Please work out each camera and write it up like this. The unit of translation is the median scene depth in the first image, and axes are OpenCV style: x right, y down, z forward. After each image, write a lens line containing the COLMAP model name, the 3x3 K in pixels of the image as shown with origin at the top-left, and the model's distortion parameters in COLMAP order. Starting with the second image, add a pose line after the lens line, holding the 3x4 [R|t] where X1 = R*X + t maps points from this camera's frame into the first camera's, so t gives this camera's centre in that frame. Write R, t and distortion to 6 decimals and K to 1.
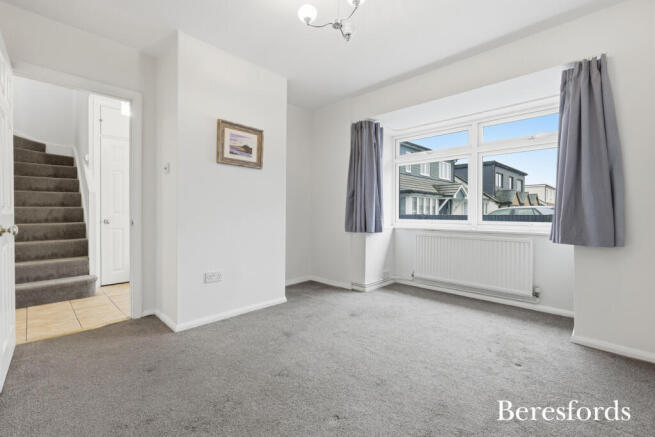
lens RADIAL K [[287.7, 0, 326.0], [0, 287.7, 217.3], [0, 0, 1]] dist [0.004422, -0.000770]
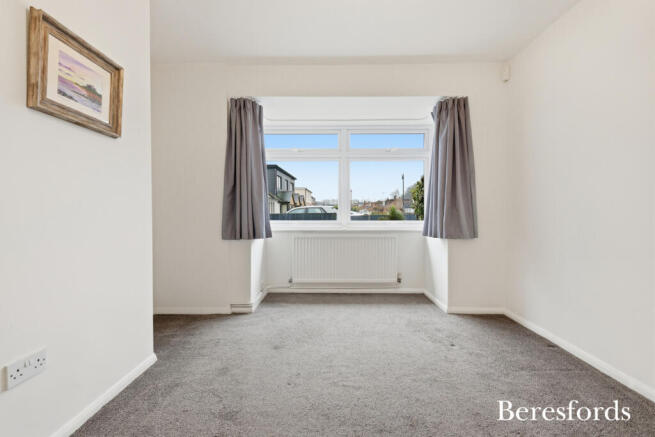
lens RADIAL K [[287.7, 0, 326.8], [0, 287.7, 218.3], [0, 0, 1]] dist [0.004422, -0.000770]
pose [[0.724799, -0.022278, 0.688600, -0.321029], [0.015543, 0.999751, 0.015984, -0.017871], [-0.688785, -0.000883, 0.724965, 0.331654]]
